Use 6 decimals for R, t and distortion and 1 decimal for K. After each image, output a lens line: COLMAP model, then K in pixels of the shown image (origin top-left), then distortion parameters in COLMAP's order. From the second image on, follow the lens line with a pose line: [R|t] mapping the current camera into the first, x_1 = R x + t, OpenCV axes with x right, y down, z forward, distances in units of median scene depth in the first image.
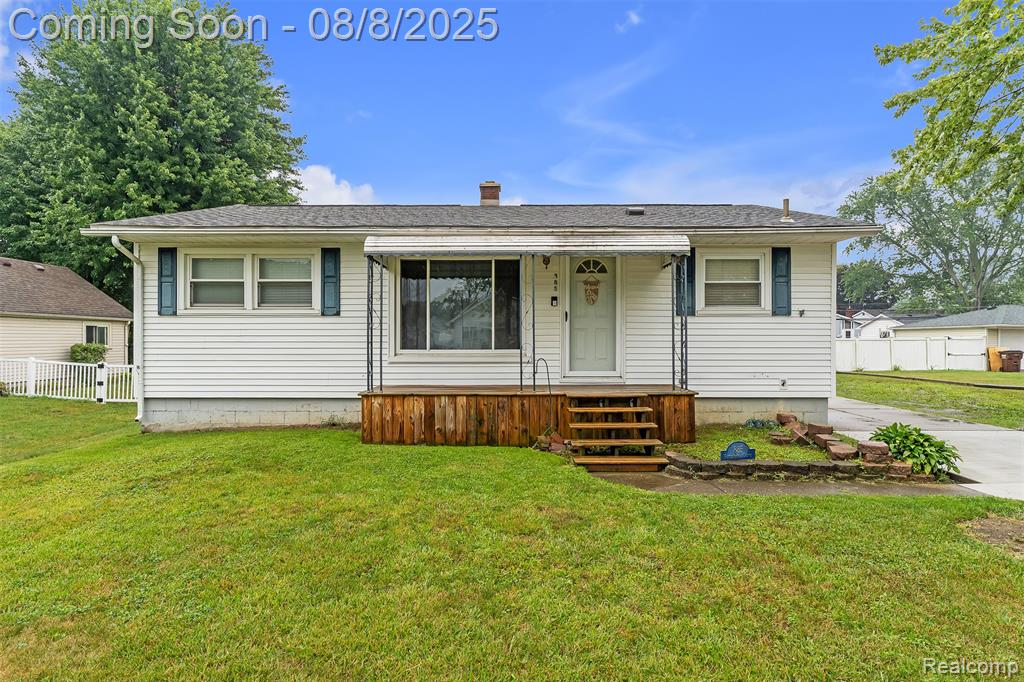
lens RADIAL K [[523.0, 0, 512.0], [0, 523.0, 341.0], [0, 0, 1]] dist [-0.004490, -0.000118]
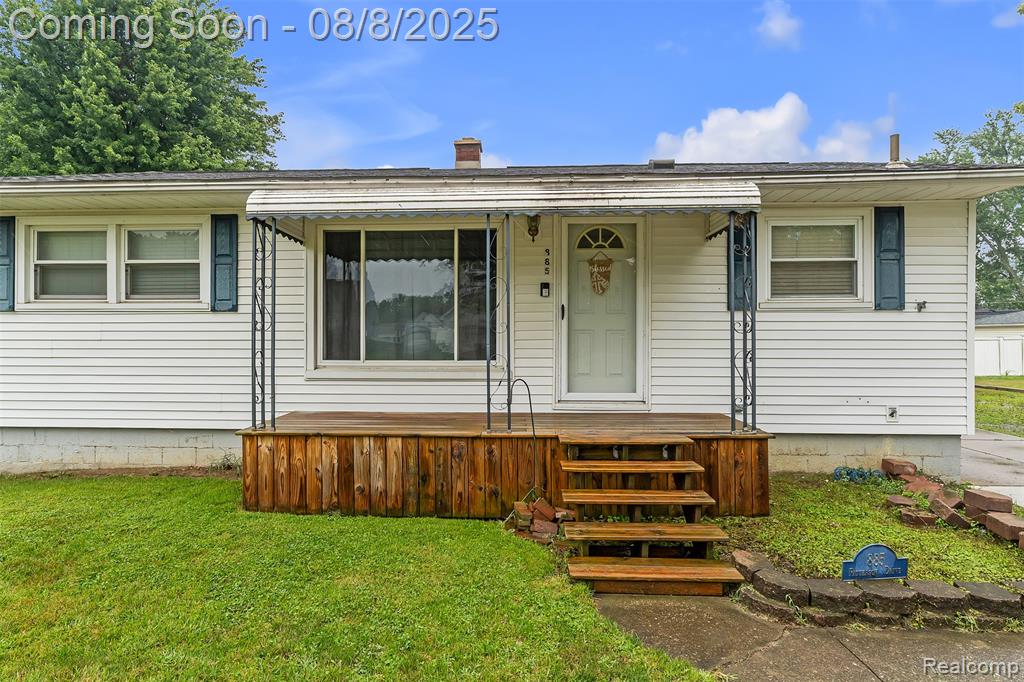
lens RADIAL K [[538.6, 0, 493.3], [0, 538.6, 338.3], [0, 0, 1]] dist [-0.004515, -0.001230]
pose [[0.999047, 0.000312, -0.043648, 0.044202], [-0.000244, 0.999999, 0.001565, -0.013884], [0.043649, -0.001552, 0.999046, 0.296432]]
